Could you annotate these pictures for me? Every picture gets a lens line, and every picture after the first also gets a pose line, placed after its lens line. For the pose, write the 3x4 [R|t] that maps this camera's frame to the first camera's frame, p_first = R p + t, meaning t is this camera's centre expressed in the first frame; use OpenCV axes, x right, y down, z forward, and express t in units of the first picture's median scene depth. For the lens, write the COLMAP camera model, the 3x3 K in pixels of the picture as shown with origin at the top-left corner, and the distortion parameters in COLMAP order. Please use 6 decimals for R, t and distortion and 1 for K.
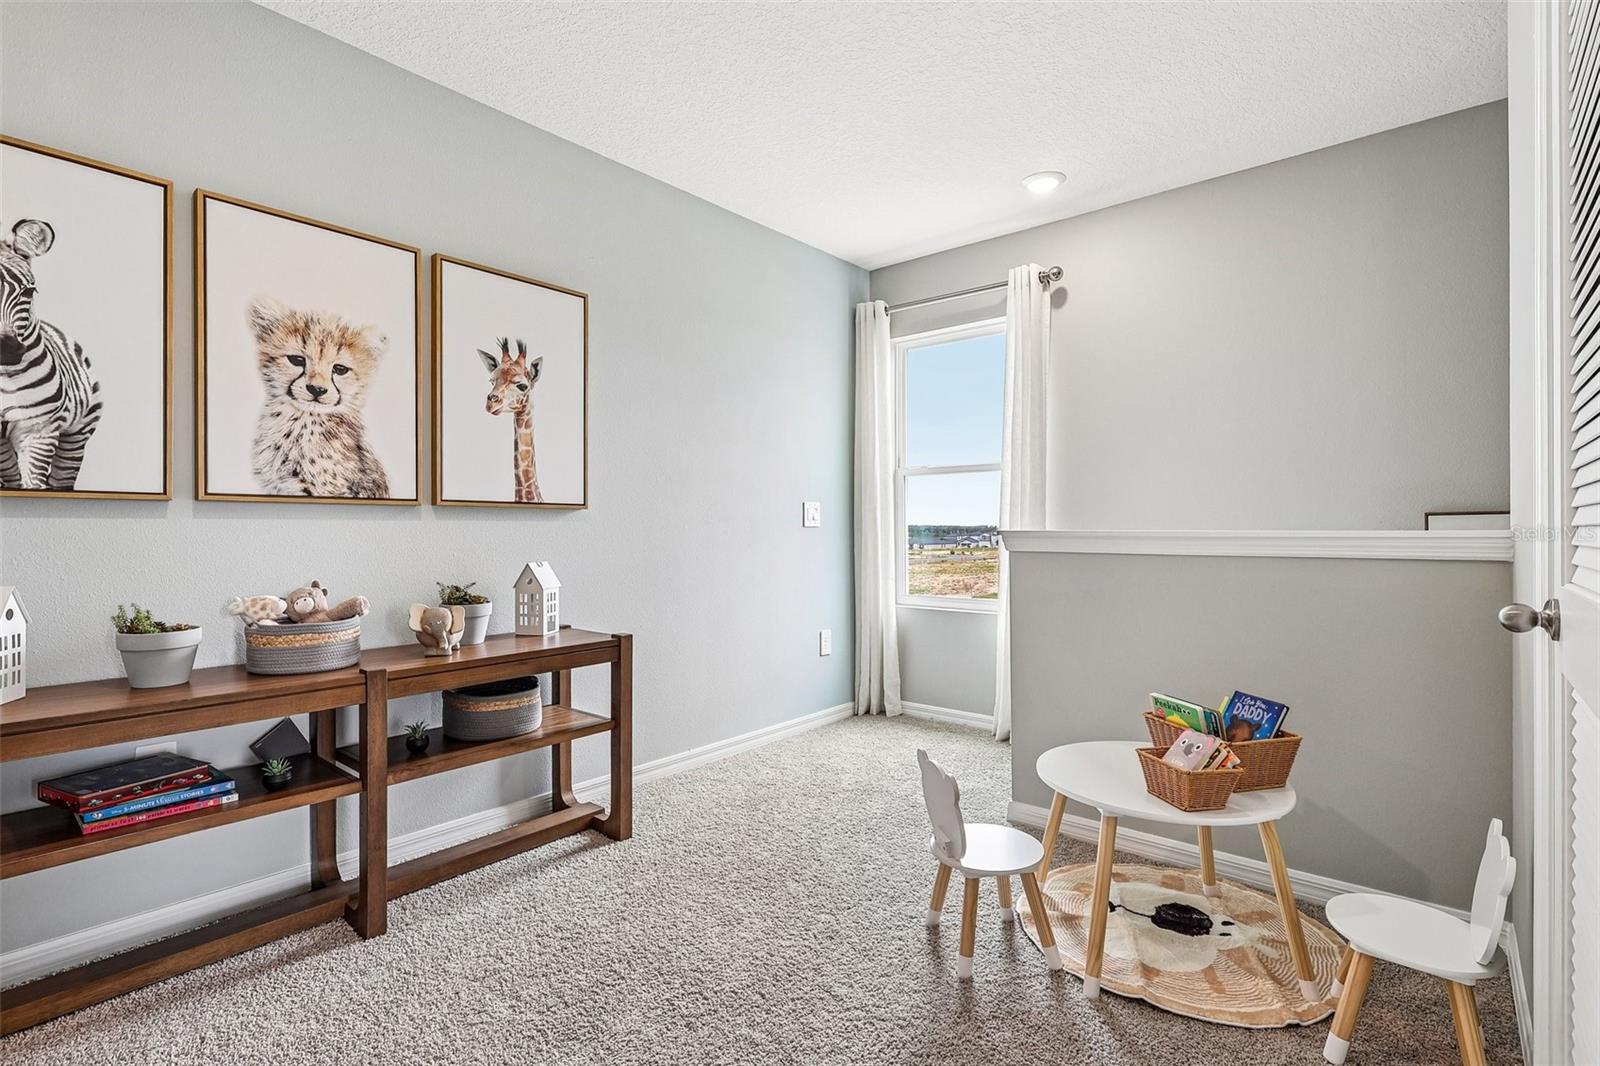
lens RADIAL K [[748.4, 0, 803.2], [0, 748.4, 533.0], [0, 0, 1]] dist [-0.003544, 0.001569]
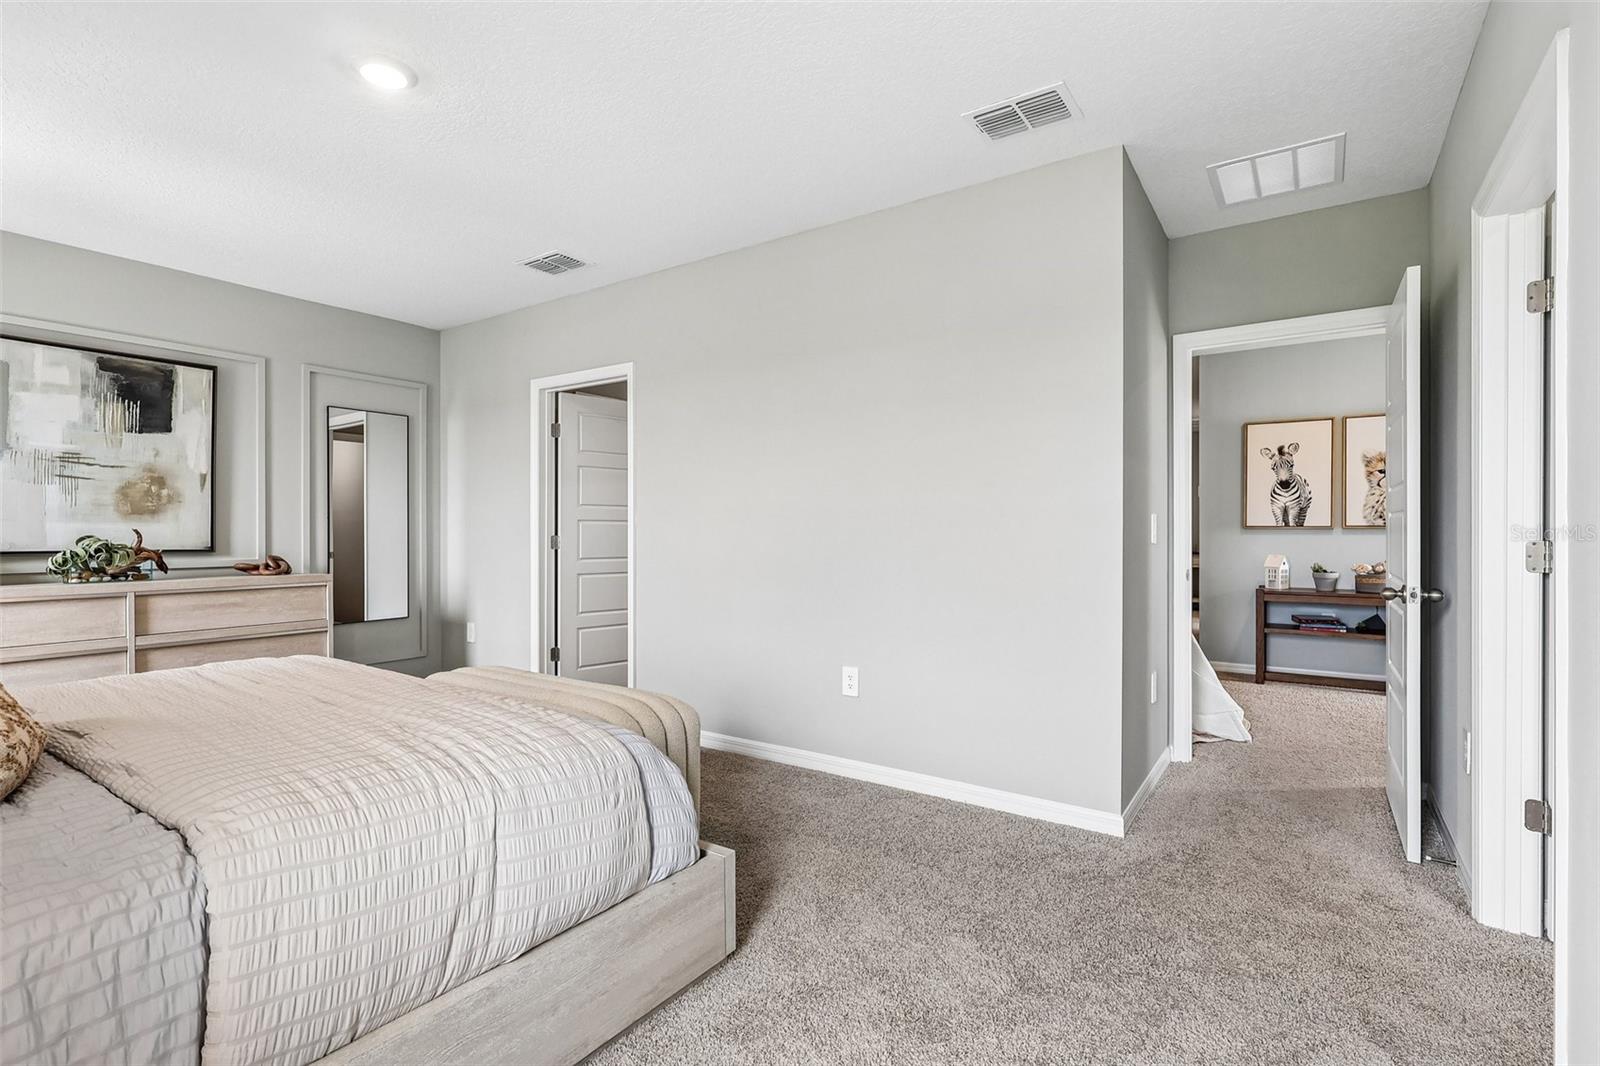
lens RADIAL K [[748.4, 0, 790.1], [0, 748.4, 534.2], [0, 0, 1]] dist [-0.003544, 0.001569]
pose [[0.117694, -0.001691, -0.993048, 1.671305], [-0.006033, 0.999979, -0.002418, -0.003547], [0.993032, 0.006276, 0.117682, -1.337692]]
